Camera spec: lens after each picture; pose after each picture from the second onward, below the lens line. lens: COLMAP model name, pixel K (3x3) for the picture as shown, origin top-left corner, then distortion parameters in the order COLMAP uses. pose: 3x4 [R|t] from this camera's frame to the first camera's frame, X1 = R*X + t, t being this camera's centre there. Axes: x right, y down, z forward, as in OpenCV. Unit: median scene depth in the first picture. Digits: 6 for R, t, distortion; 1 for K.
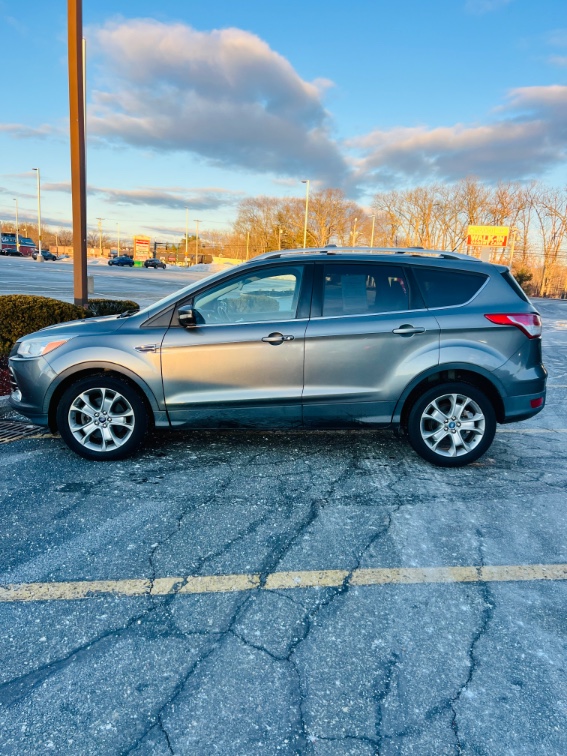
lens RADIAL K [[569.1, 0, 279.2], [0, 569.1, 379.0], [0, 0, 1]] dist [0.041231, -0.009154]
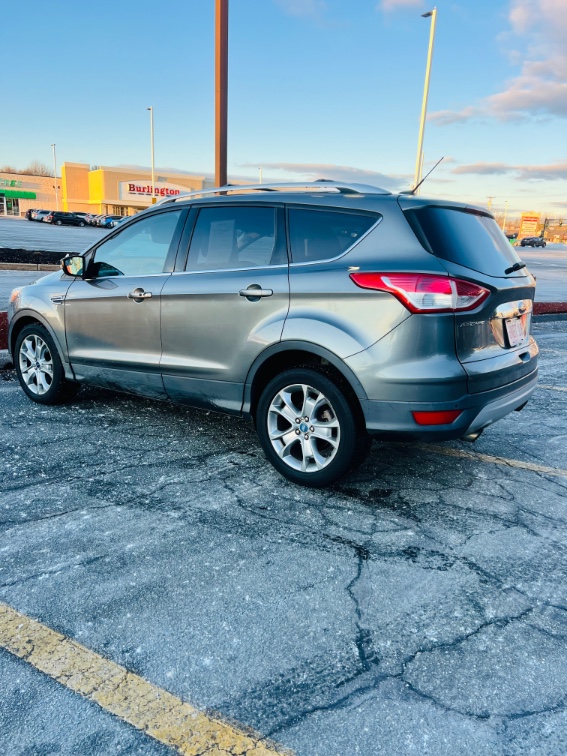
lens RADIAL K [[569.1, 0, 288.8], [0, 569.1, 381.5], [0, 0, 1]] dist [0.041231, -0.009154]
pose [[0.798526, 0.130676, -0.587605, 0.706647], [-0.110406, 0.991388, 0.070436, -0.025612], [0.591748, 0.008630, 0.806076, 0.417861]]
